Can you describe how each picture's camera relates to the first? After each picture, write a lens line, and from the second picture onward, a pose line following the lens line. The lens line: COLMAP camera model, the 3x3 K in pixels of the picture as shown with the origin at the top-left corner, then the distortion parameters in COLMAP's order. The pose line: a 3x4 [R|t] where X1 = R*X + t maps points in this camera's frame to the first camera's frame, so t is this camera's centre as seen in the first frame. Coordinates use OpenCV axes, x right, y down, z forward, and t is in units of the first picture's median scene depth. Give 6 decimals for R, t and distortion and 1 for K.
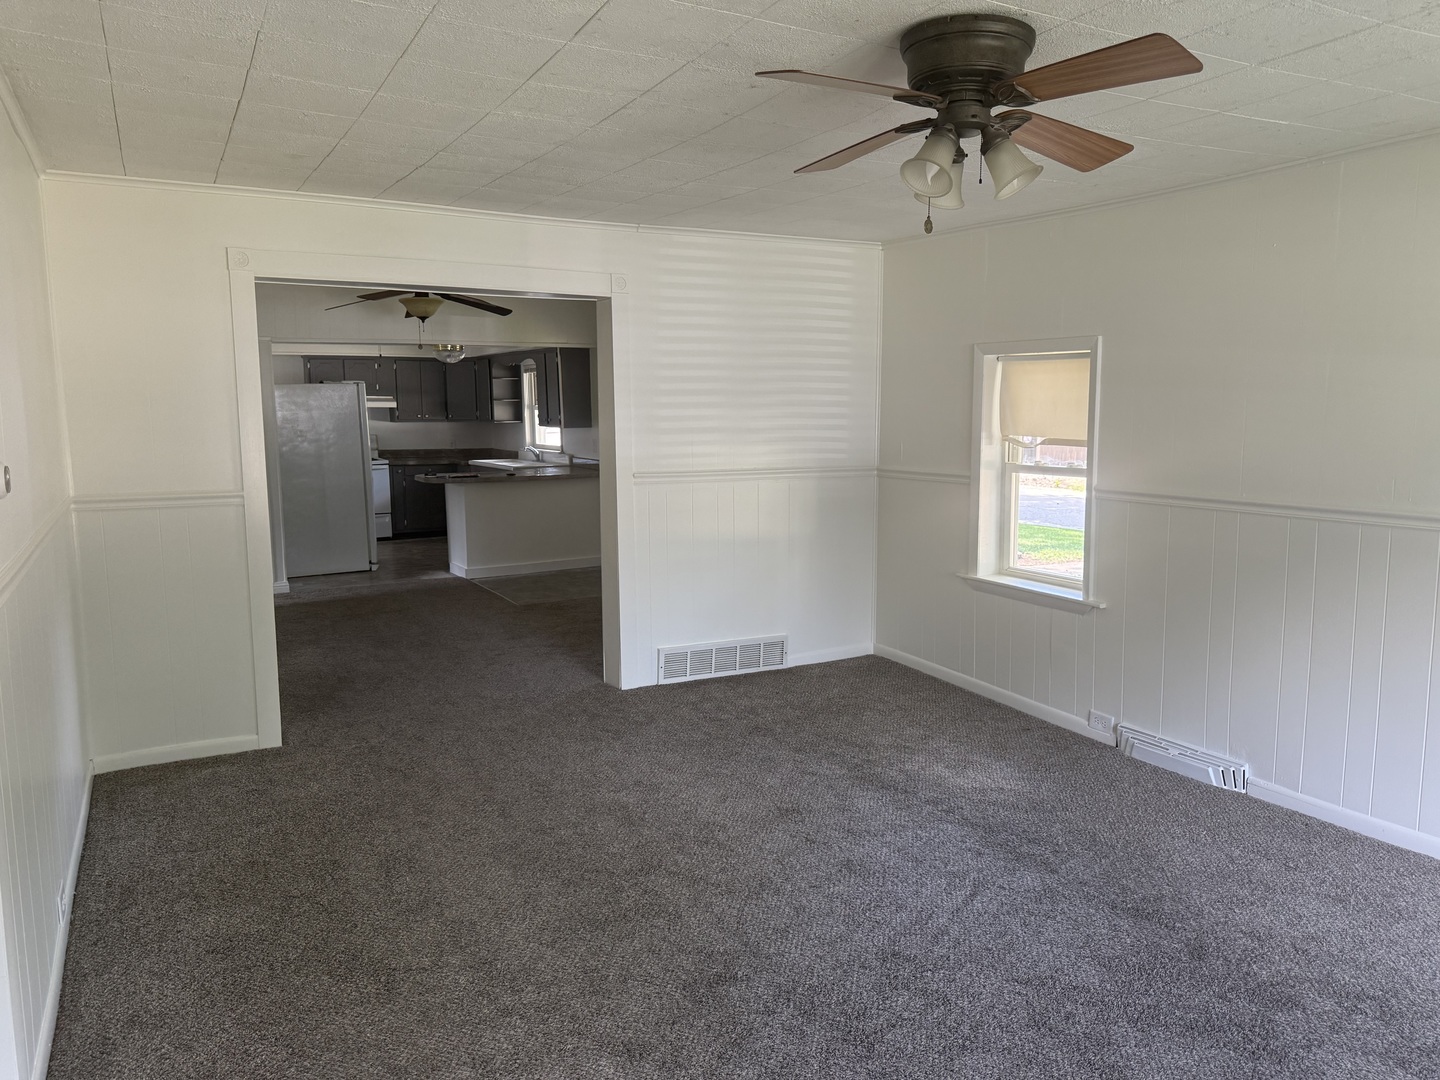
lens RADIAL K [[1027.8, 0, 723.9], [0, 1027.8, 542.1], [0, 0, 1]] dist [0.036824, -0.006862]
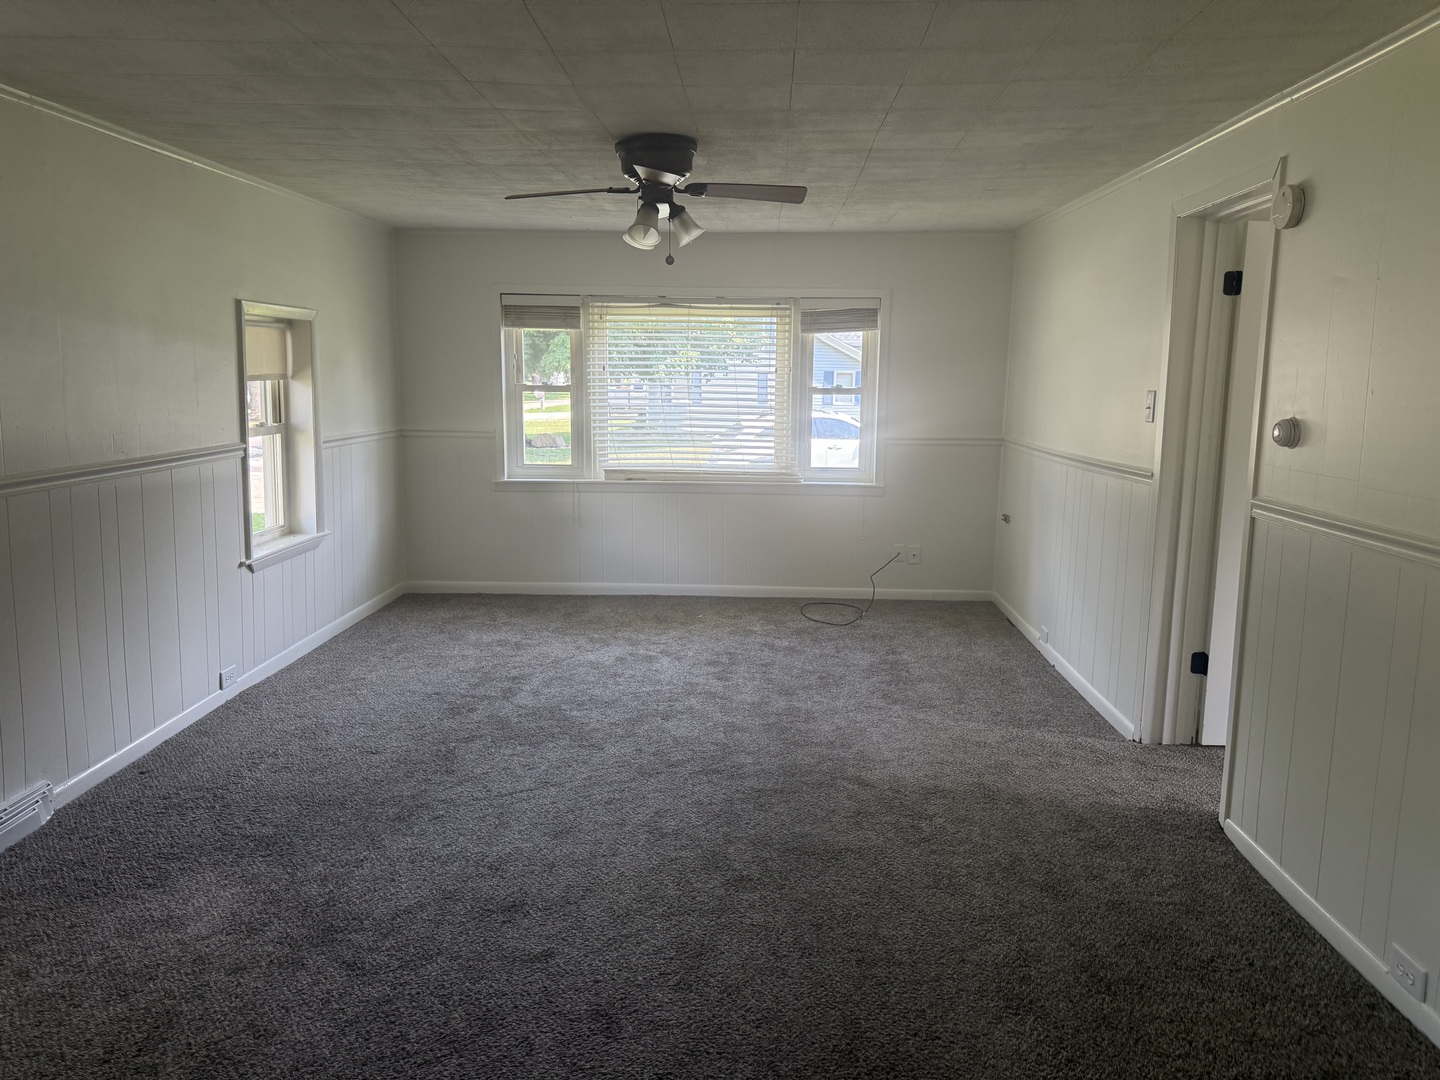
lens RADIAL K [[1027.8, 0, 707.6], [0, 1027.8, 536.2], [0, 0, 1]] dist [0.036824, -0.006862]
pose [[-0.855016, -0.087439, 0.511178, -0.417604], [0.056177, 0.964267, 0.258906, -0.188977], [-0.515550, 0.250085, -0.819552, 1.413777]]
